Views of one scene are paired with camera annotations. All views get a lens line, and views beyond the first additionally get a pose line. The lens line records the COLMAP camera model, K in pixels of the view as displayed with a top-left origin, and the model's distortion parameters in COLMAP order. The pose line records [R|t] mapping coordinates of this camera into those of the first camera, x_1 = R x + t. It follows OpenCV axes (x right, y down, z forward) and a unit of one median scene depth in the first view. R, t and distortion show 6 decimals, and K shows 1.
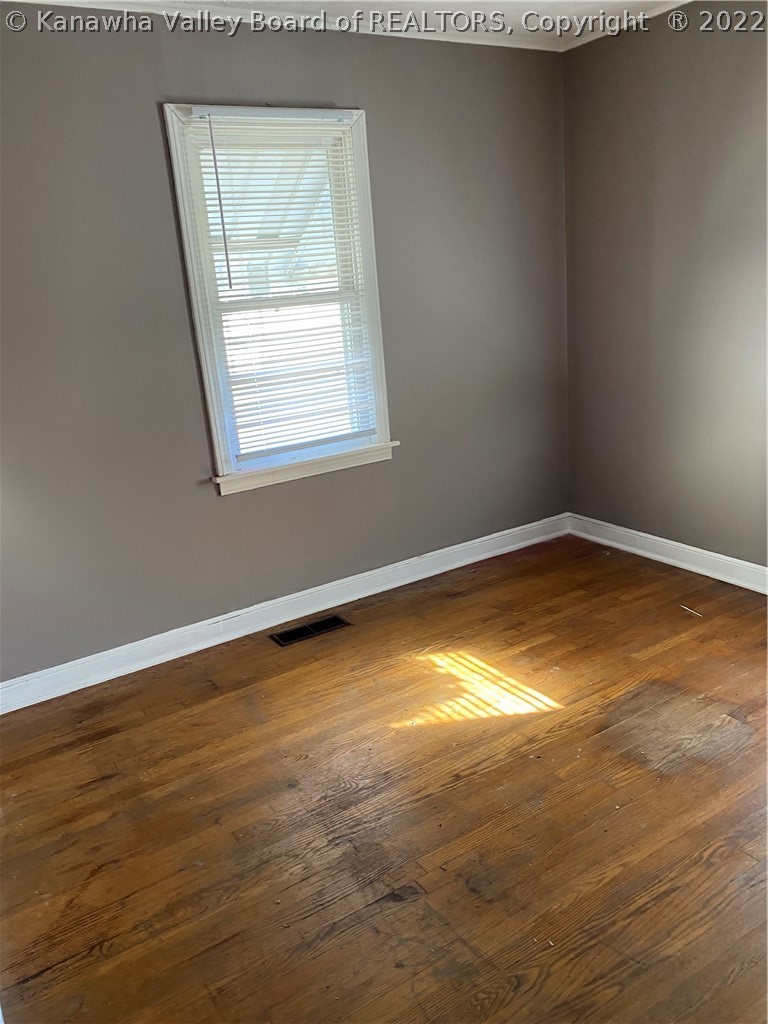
lens RADIAL K [[771.2, 0, 384.0], [0, 771.2, 512.0], [0, 0, 1]] dist [0.010824, -0.002222]
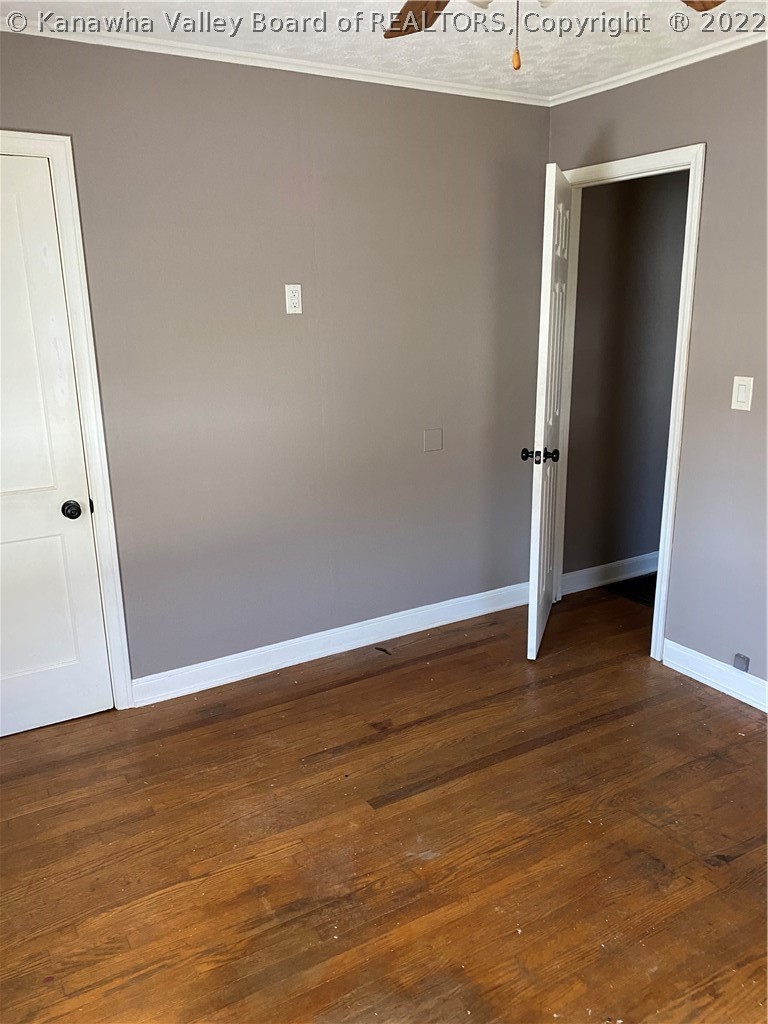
lens RADIAL K [[779.1, 0, 384.0], [0, 779.1, 512.0], [0, 0, 1]] dist [0.009242, 0.000248]
pose [[-0.994932, 0.081741, 0.058563, 0.423370], [0.100341, 0.844957, 0.525337, -0.639171], [-0.006542, 0.528550, -0.848877, 1.764191]]
